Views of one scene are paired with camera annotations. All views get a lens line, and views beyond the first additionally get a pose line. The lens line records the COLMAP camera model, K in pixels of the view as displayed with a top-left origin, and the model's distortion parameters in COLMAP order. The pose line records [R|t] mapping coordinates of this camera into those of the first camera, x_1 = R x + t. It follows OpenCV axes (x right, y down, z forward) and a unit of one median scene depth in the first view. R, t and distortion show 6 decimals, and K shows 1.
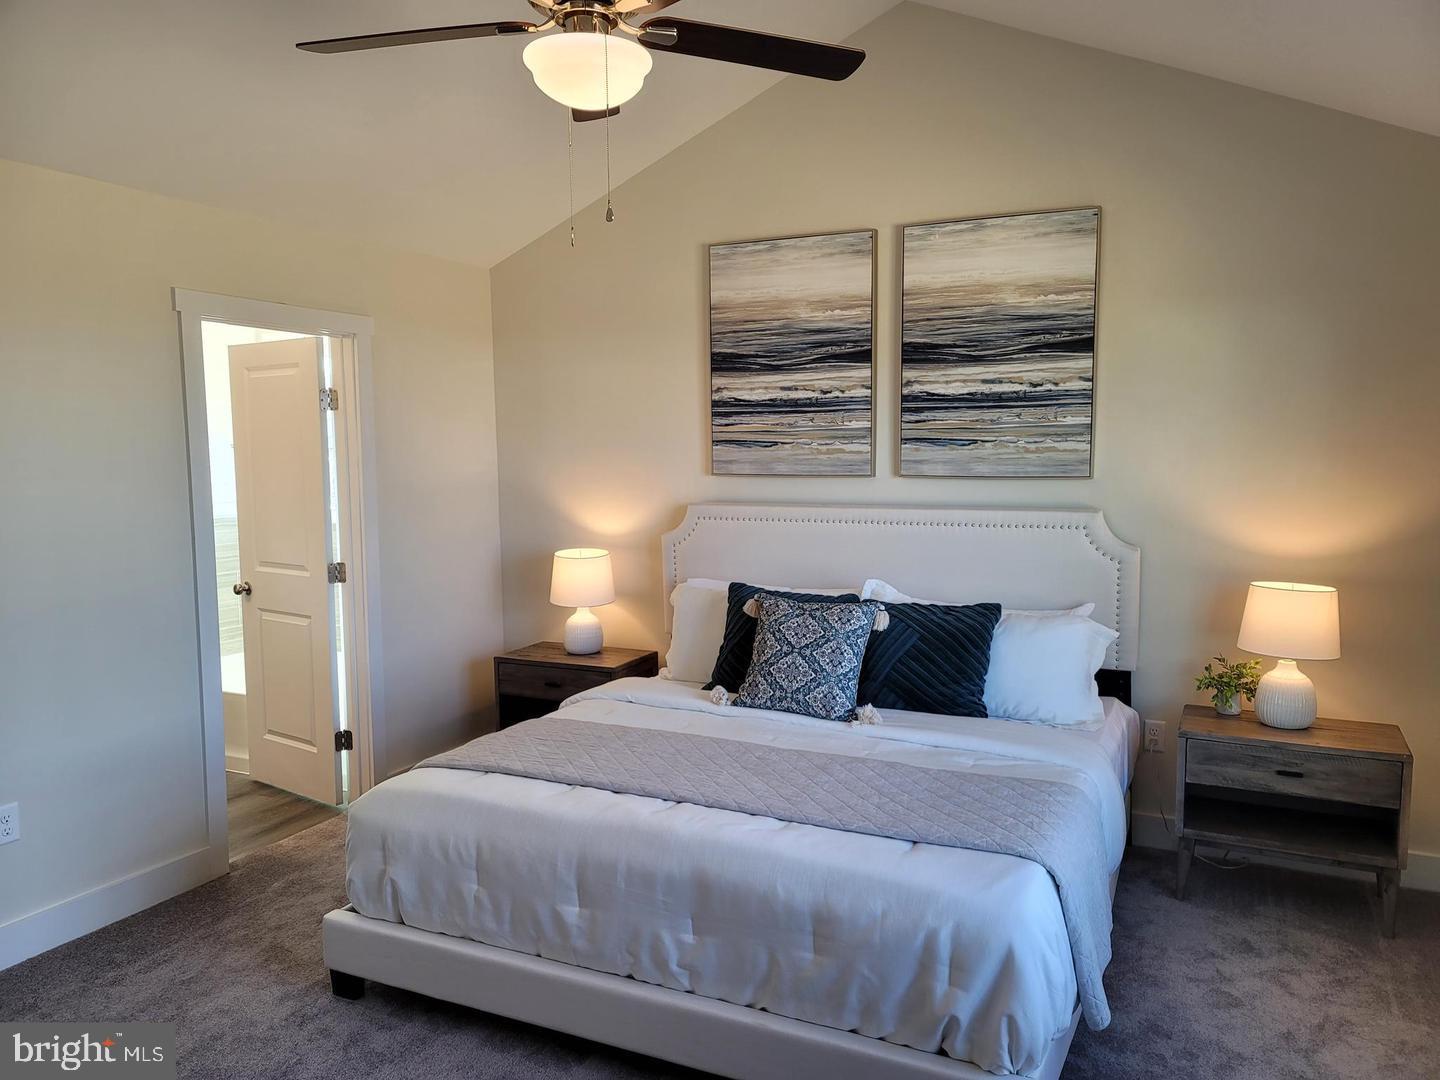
lens RADIAL K [[1046.2, 0, 715.5], [0, 1046.2, 547.9], [0, 0, 1]] dist [0.079107, -0.069111]
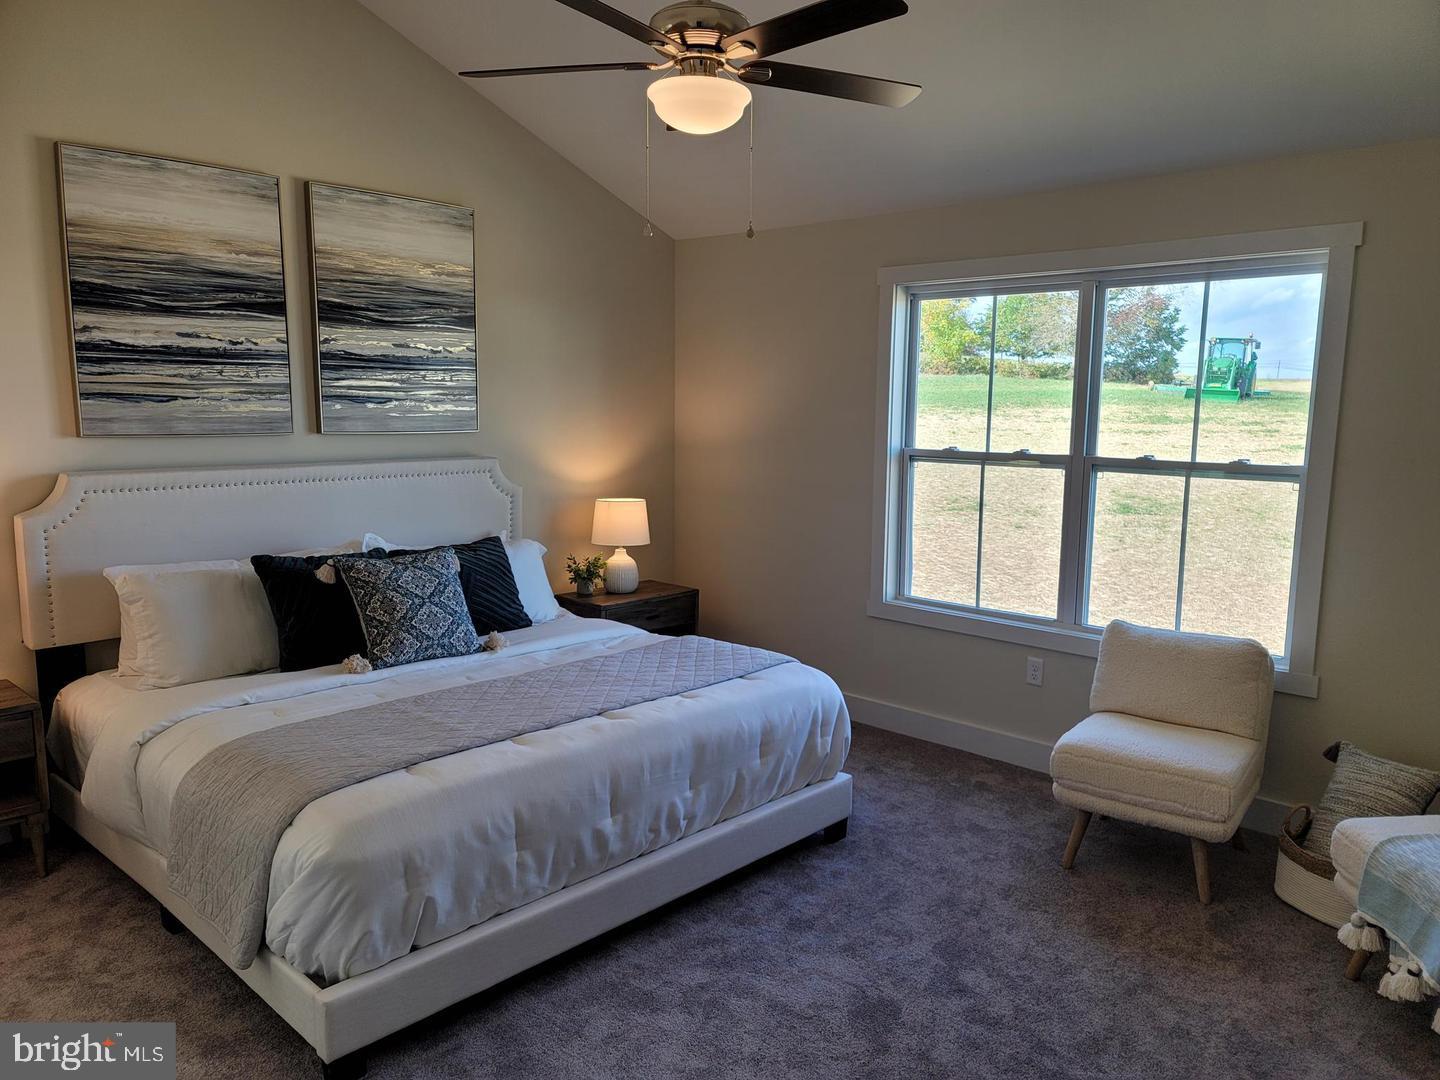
lens RADIAL K [[1046.2, 0, 729.3], [0, 1046.2, 551.0], [0, 0, 1]] dist [0.079107, -0.069111]
pose [[0.314231, -0.125898, 0.940961, -0.665861], [0.089915, 0.990659, 0.102521, -0.025050], [-0.945079, 0.052392, 0.322616, 0.306683]]
